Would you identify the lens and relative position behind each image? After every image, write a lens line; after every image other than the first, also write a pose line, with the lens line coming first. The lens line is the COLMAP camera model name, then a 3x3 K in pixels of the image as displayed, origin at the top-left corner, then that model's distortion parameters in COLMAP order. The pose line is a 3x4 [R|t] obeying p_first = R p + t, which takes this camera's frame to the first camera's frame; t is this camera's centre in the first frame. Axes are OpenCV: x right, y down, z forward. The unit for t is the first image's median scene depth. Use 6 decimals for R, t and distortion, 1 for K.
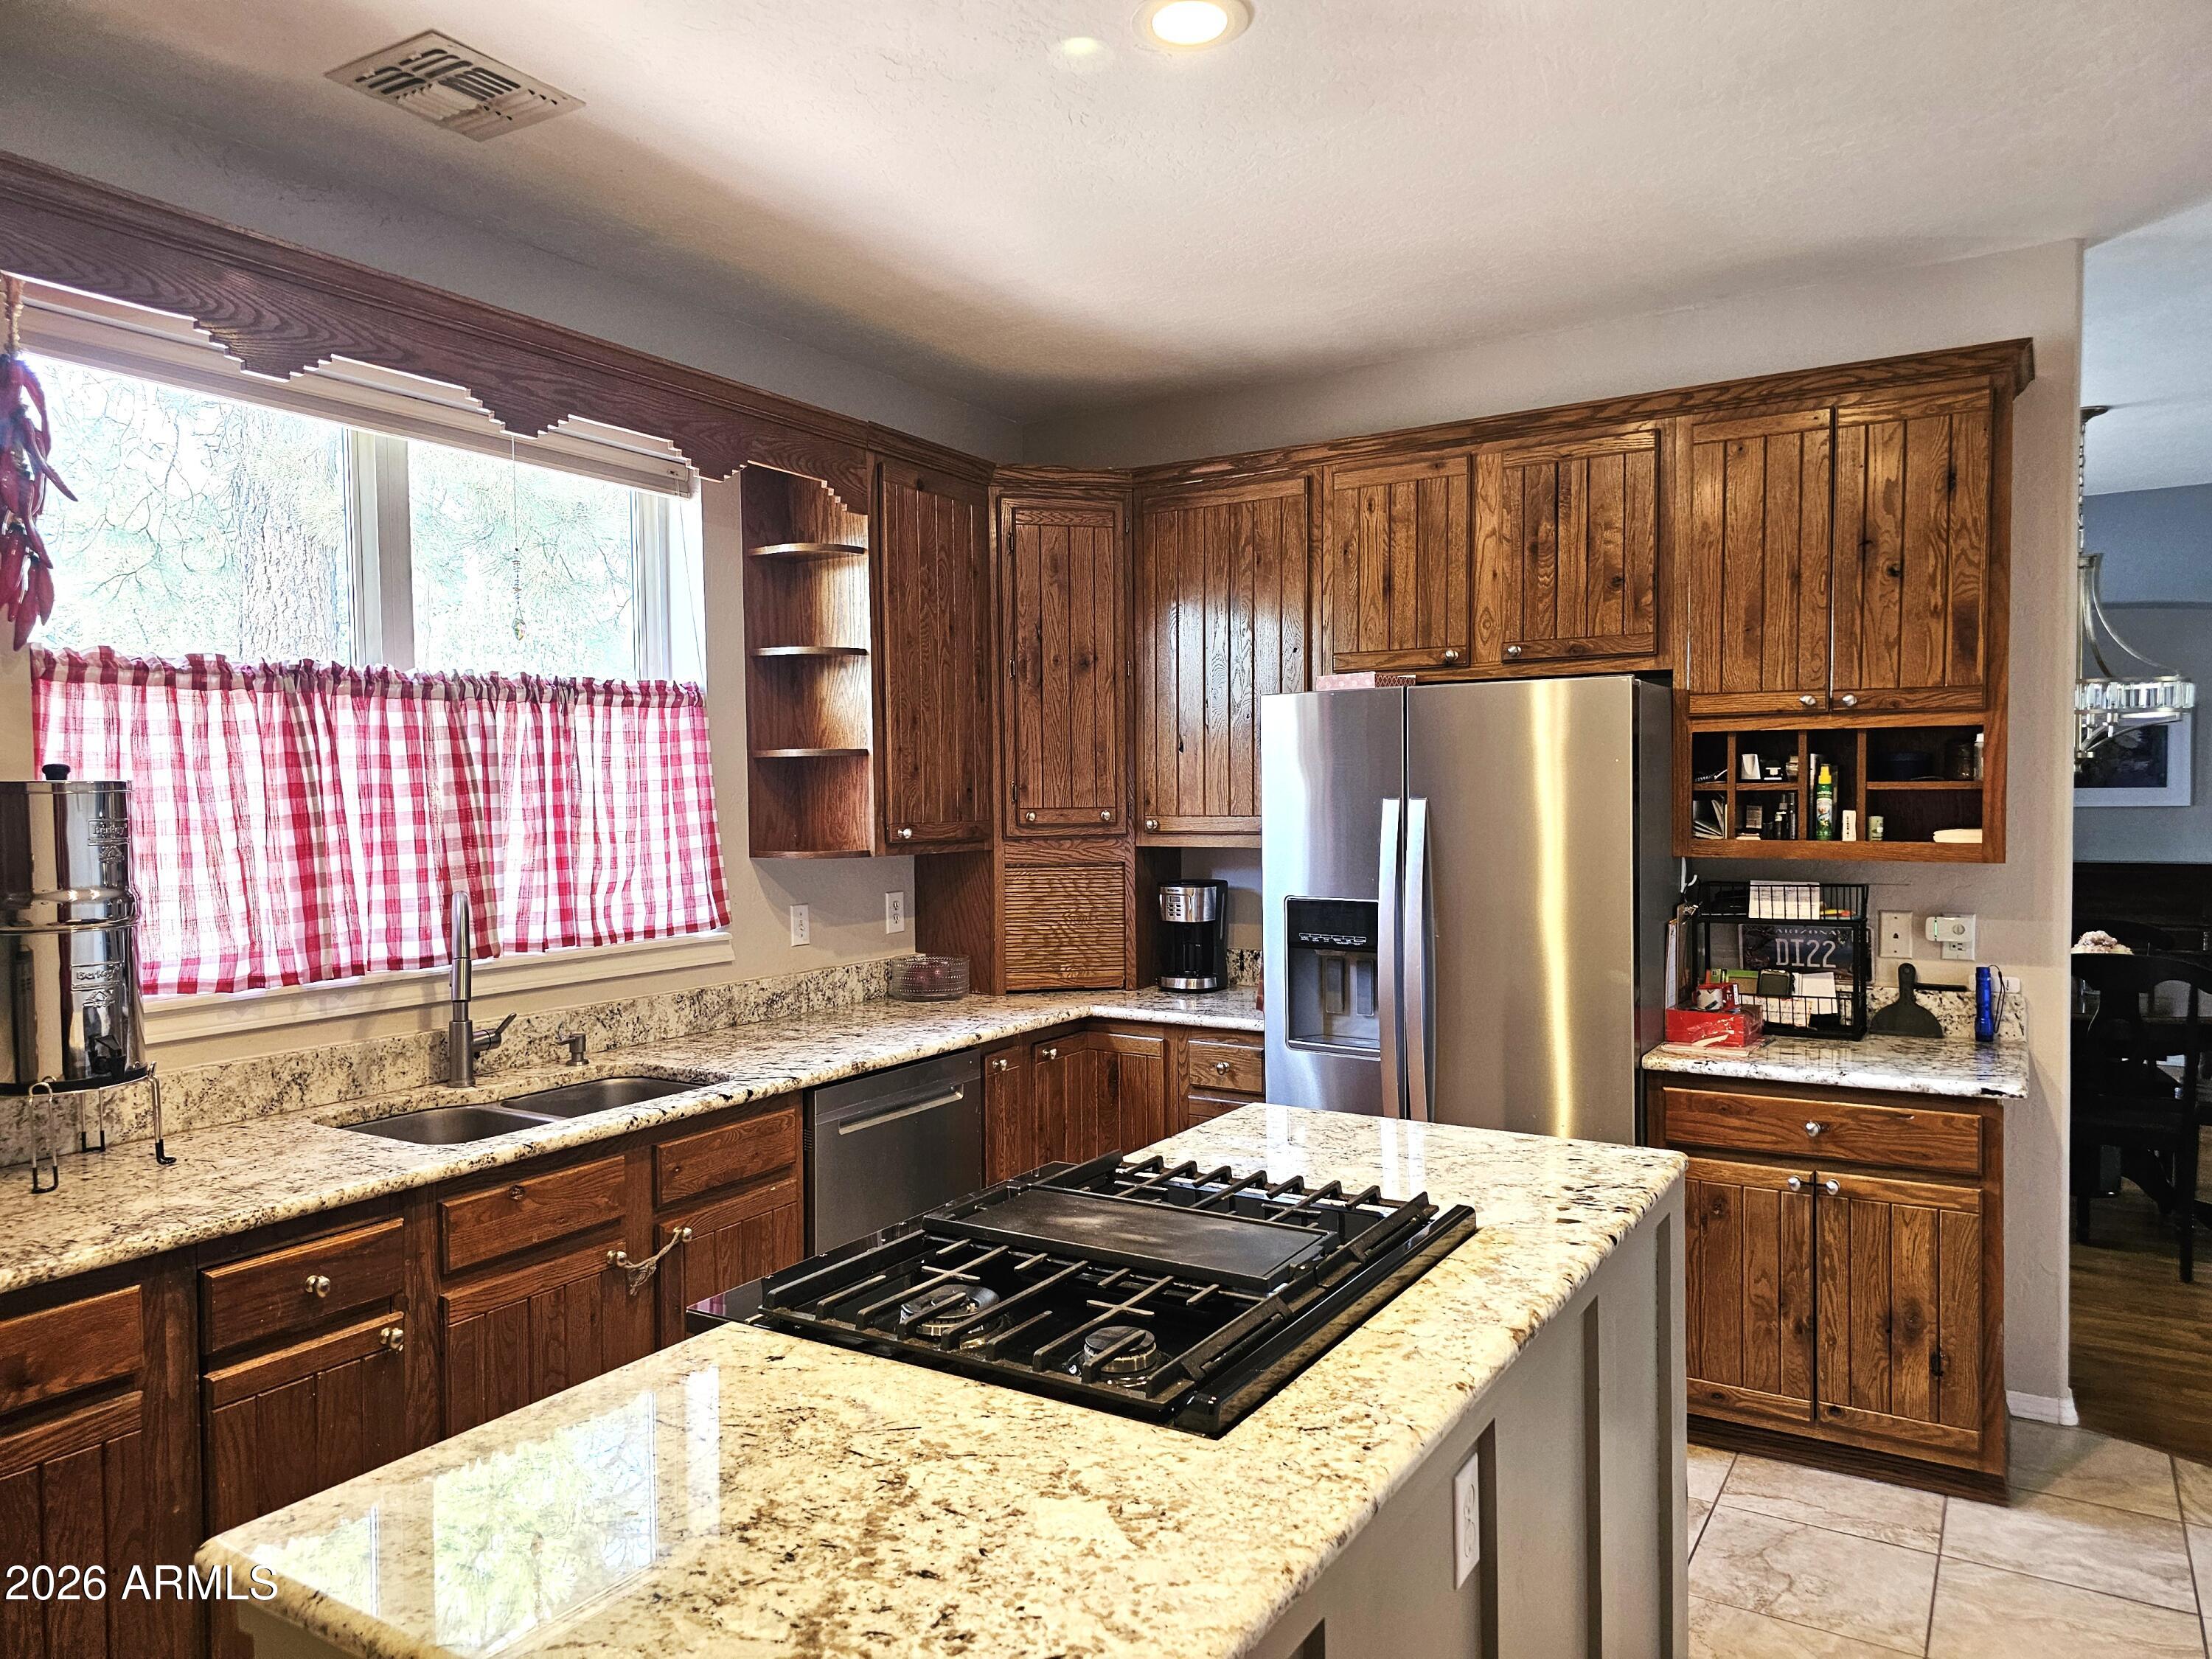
lens RADIAL K [[1476.0, 0, 1102.5], [0, 1476.0, 824.0], [0, 0, 1]] dist [0.049363, -0.016029]
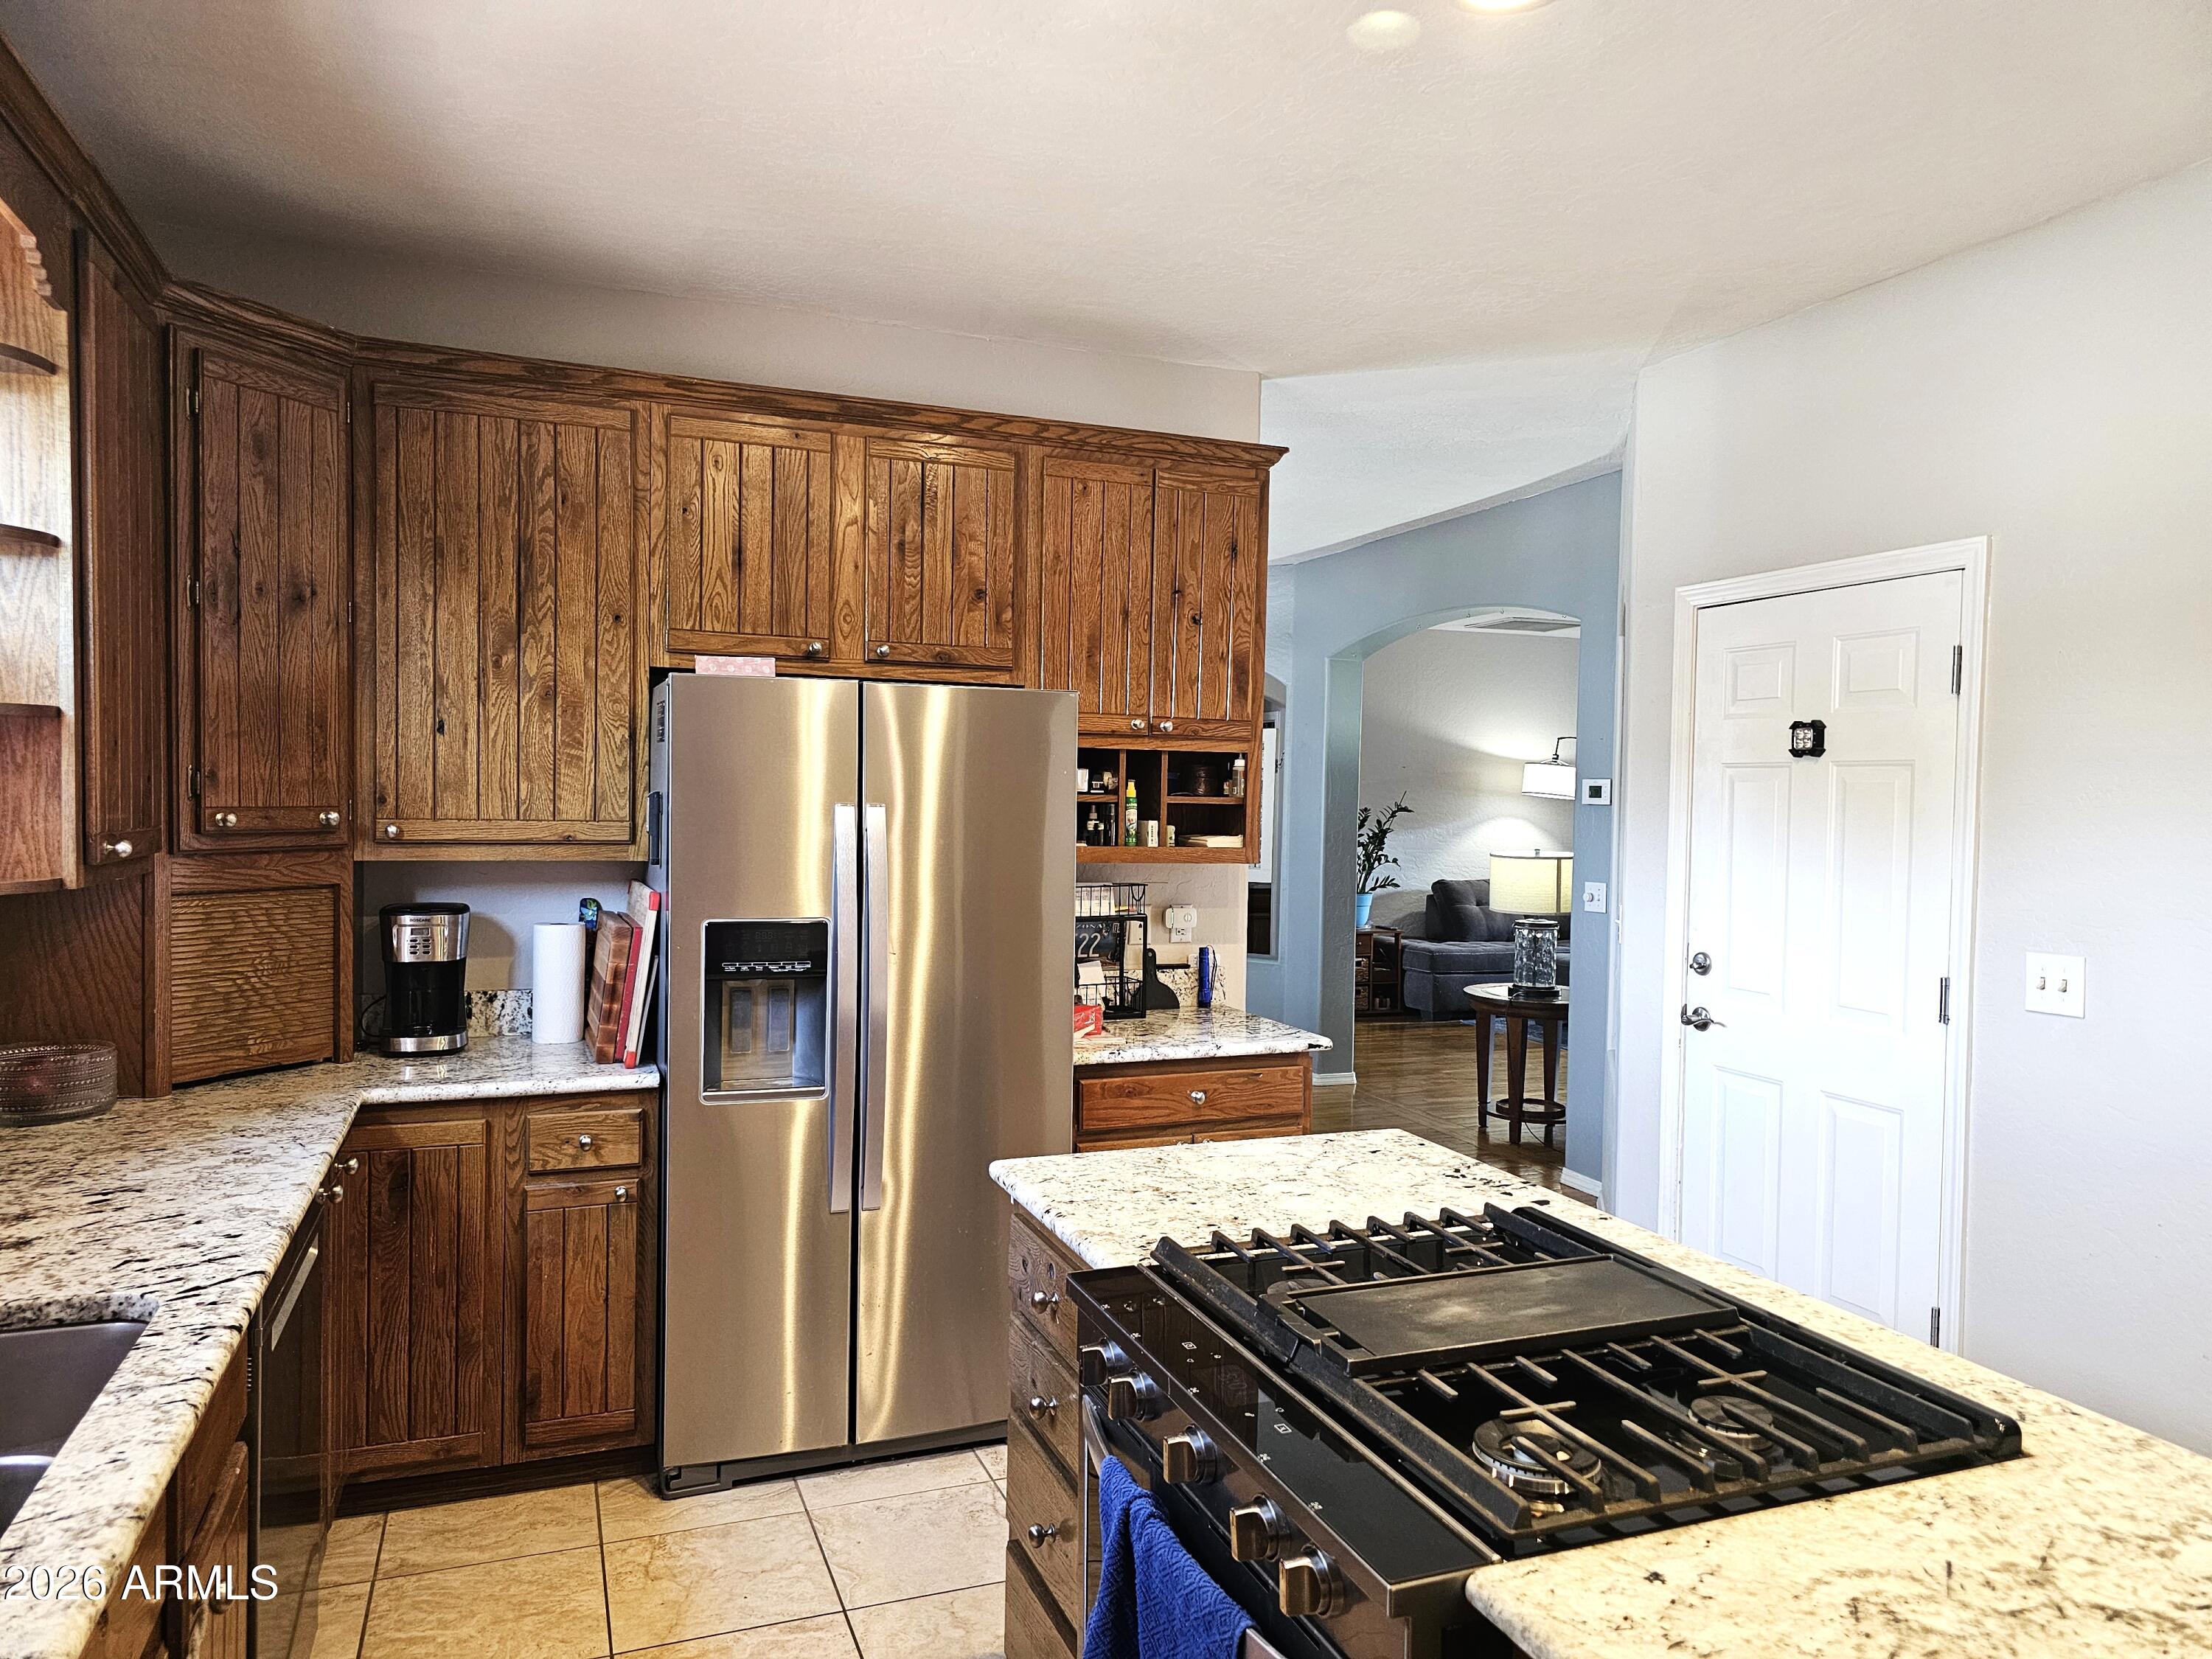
lens RADIAL K [[1476.0, 0, 1105.8], [0, 1476.0, 836.6], [0, 0, 1]] dist [0.049363, -0.016029]
pose [[0.591616, -0.006274, 0.806195, -0.414384], [-0.006811, 0.999895, 0.012780, -0.010166], [-0.806191, -0.013051, 0.591512, 0.324159]]
